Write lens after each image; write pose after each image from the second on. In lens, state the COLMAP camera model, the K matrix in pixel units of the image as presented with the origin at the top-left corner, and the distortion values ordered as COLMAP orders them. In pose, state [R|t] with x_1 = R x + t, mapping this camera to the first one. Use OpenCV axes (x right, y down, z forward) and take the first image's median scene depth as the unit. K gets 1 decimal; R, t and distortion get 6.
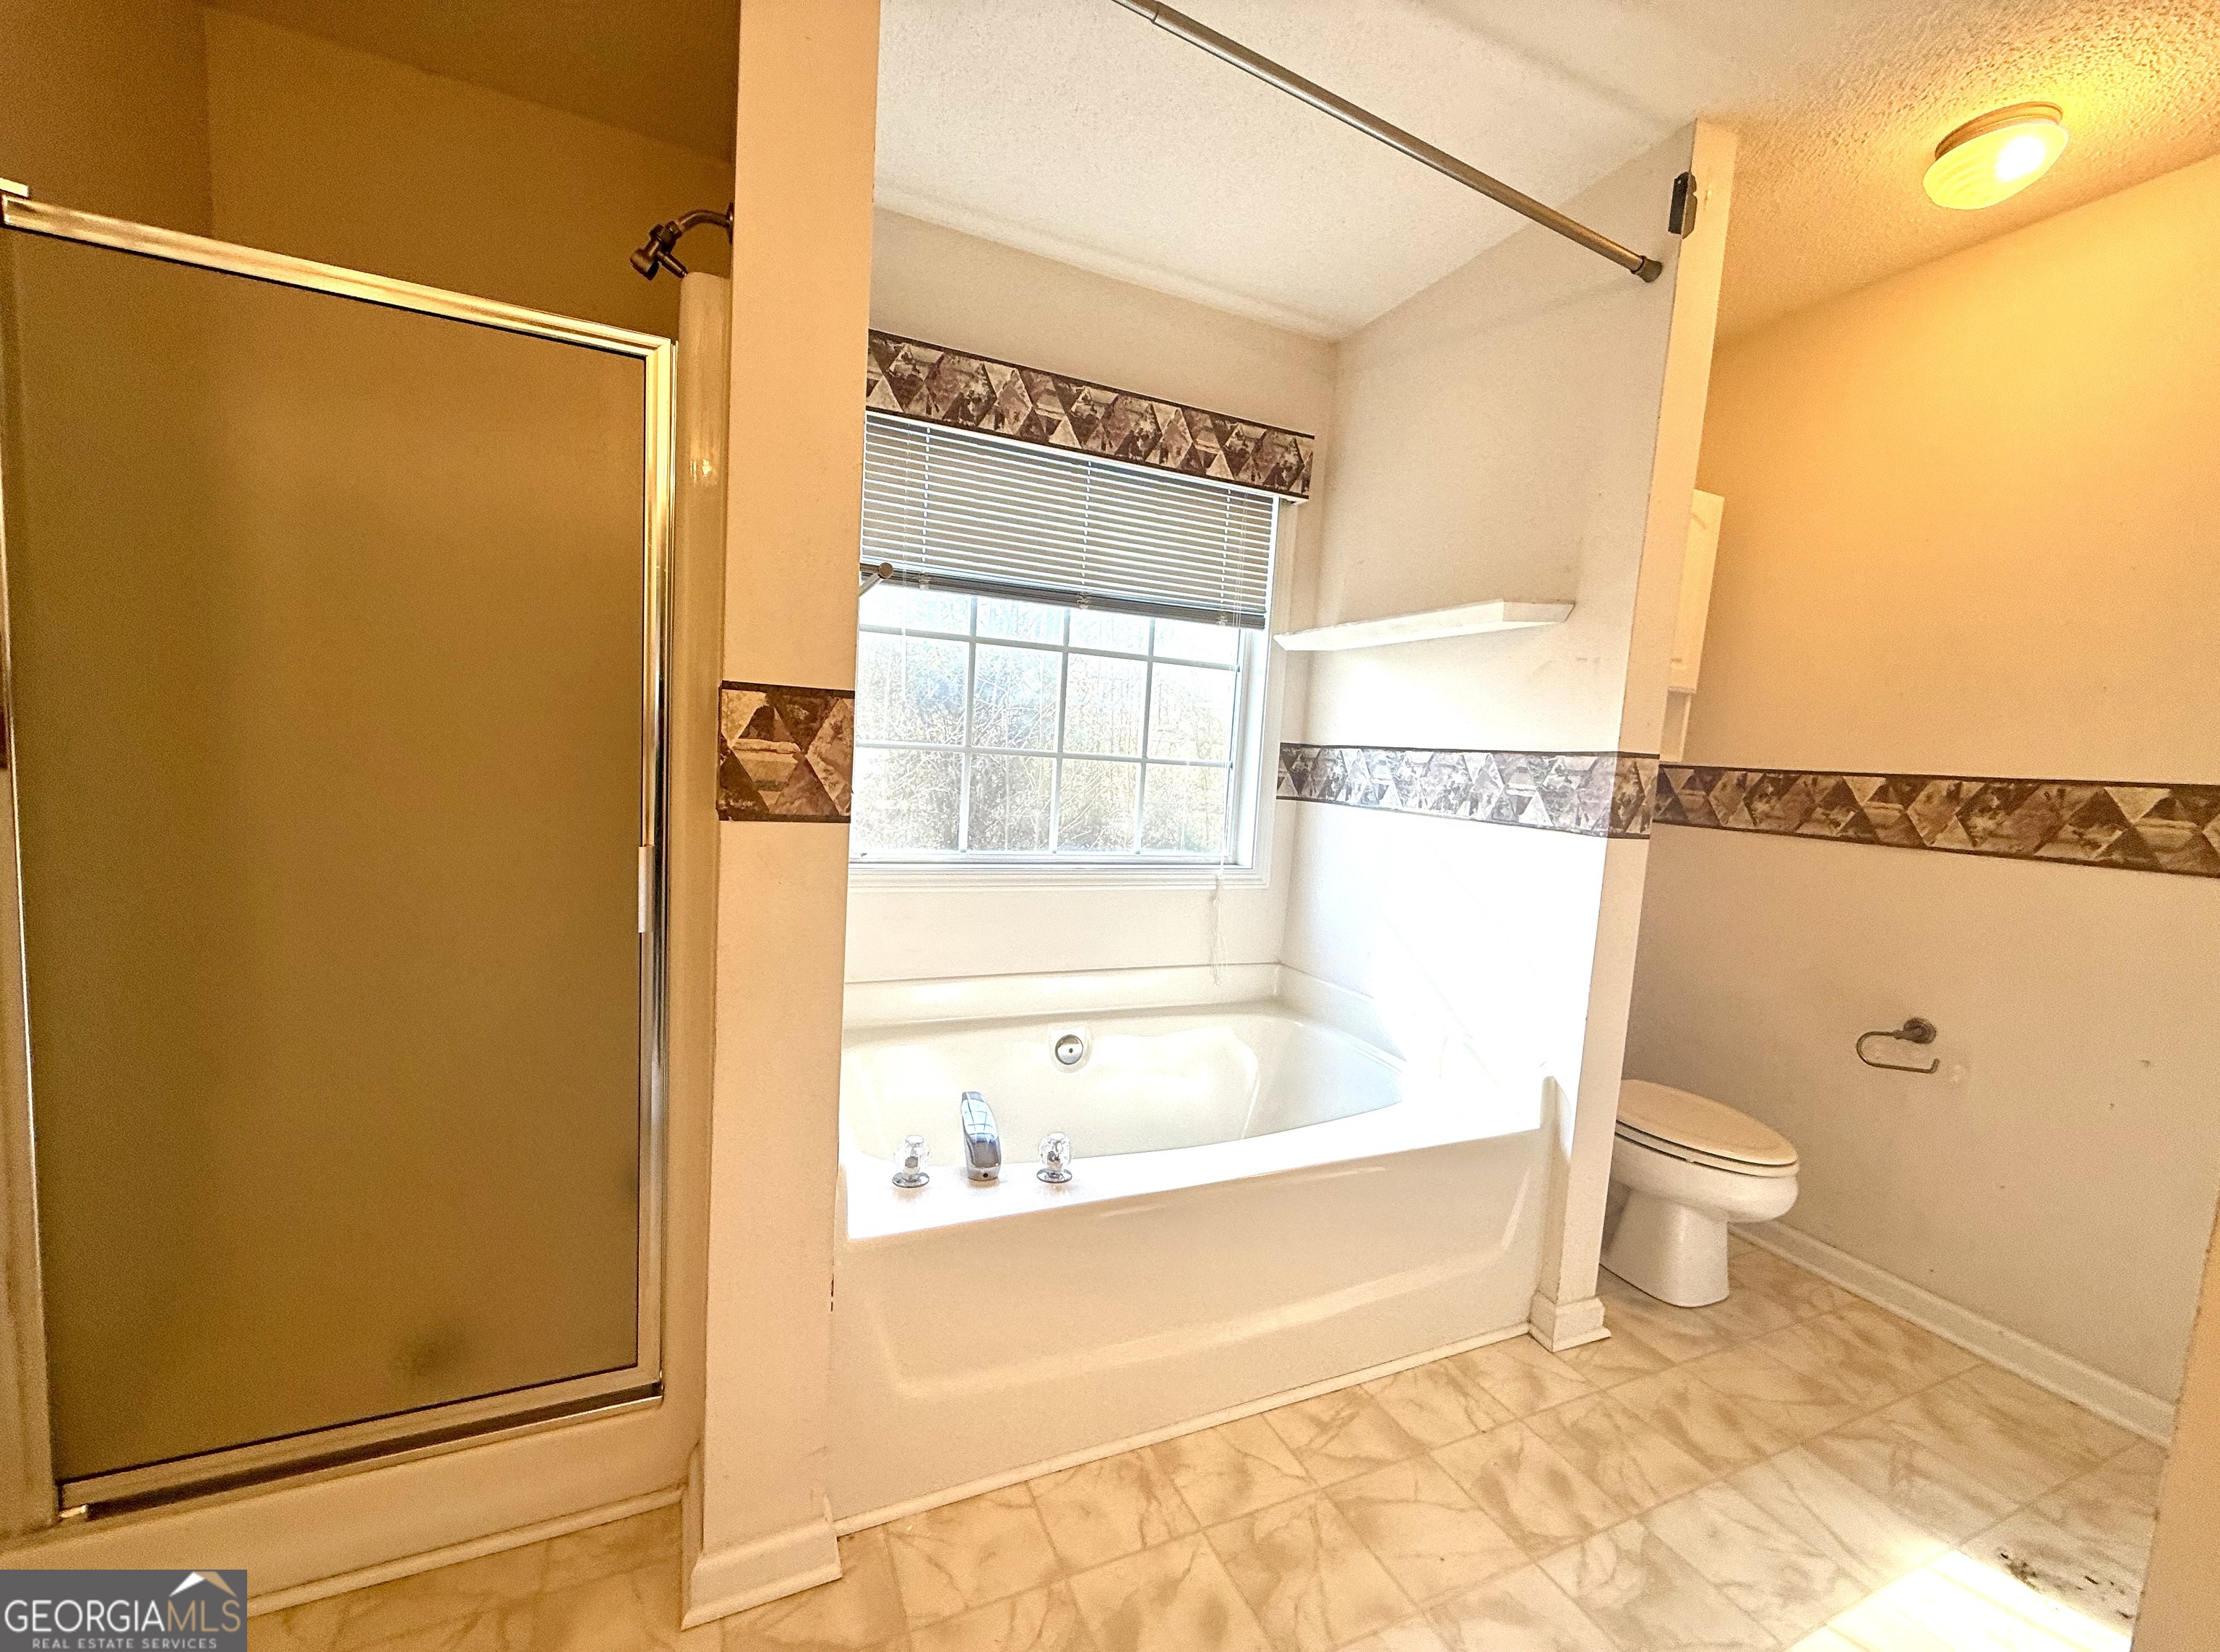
lens RADIAL K [[879.6, 0, 1108.0], [0, 879.6, 841.7], [0, 0, 1]] dist [-0.000436, 0.000096]
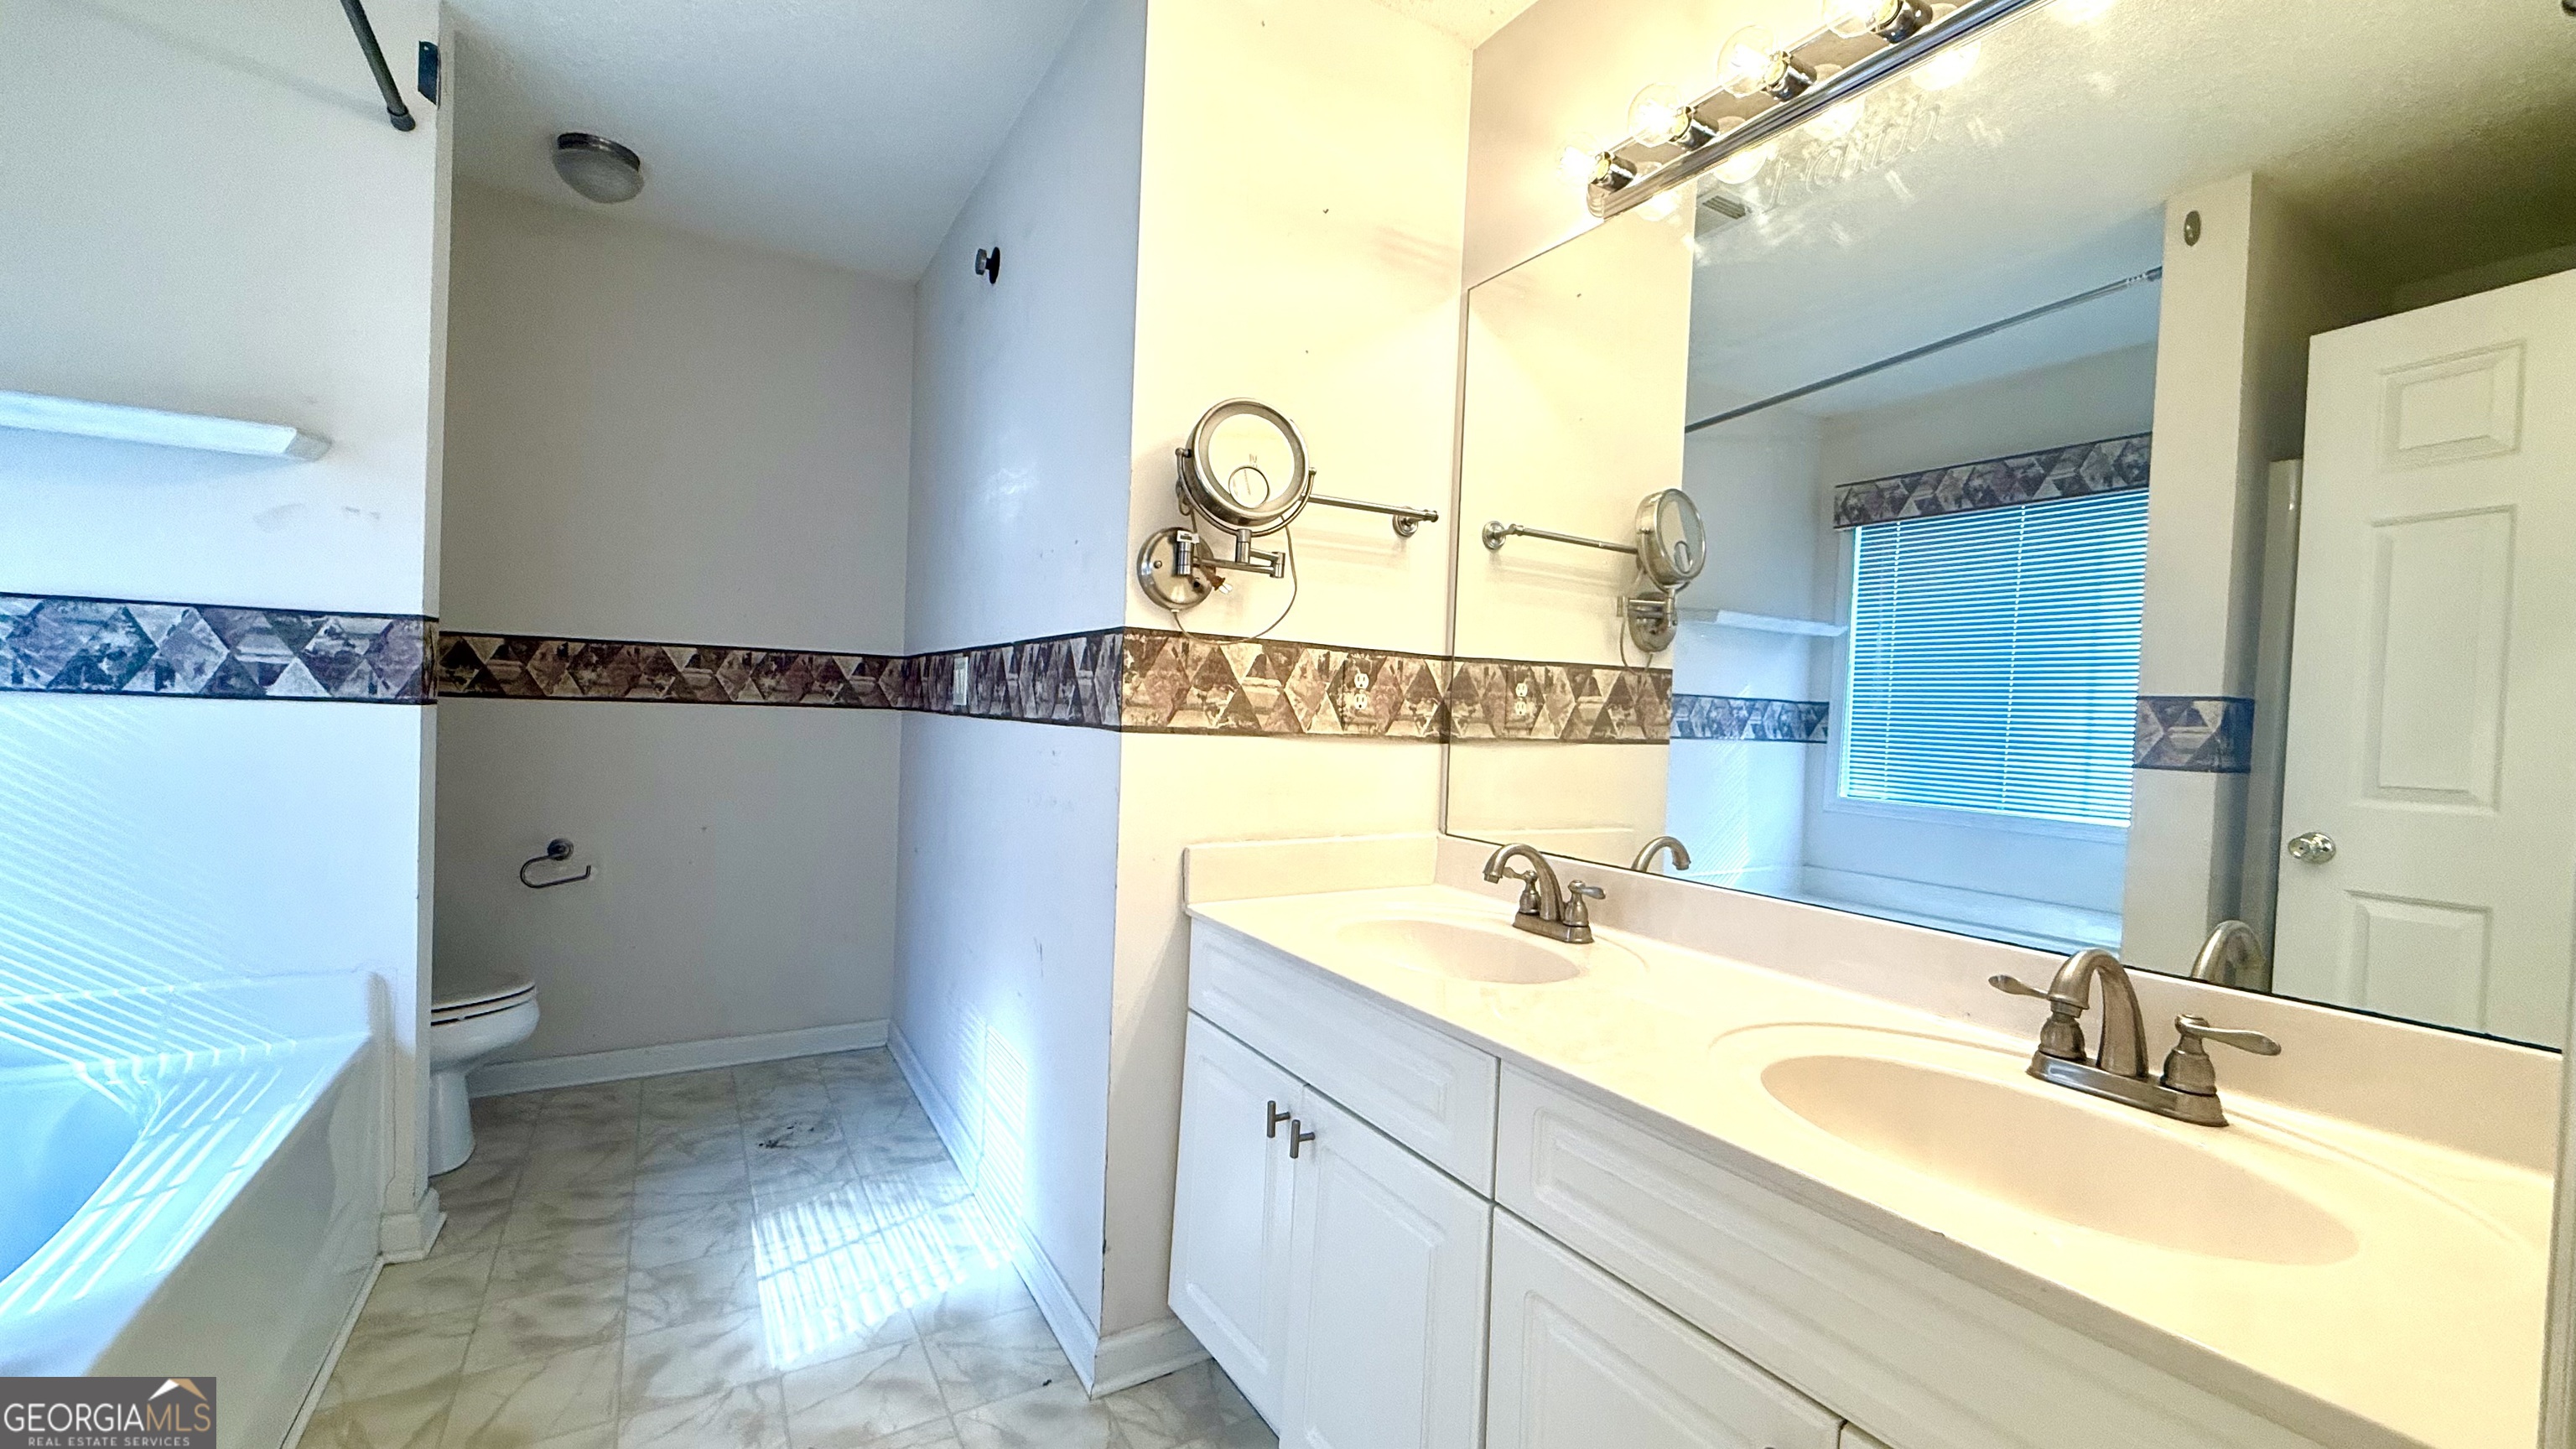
lens RADIAL K [[994.6, 0, 1323.1], [0, 994.6, 722.7], [0, 0, 1]] dist [0.001471, 0.000071]
pose [[-0.159320, -0.082711, 0.983756, -0.657011], [0.041647, 0.995034, 0.090404, -0.042753], [-0.986348, 0.055374, -0.155085, 0.197119]]
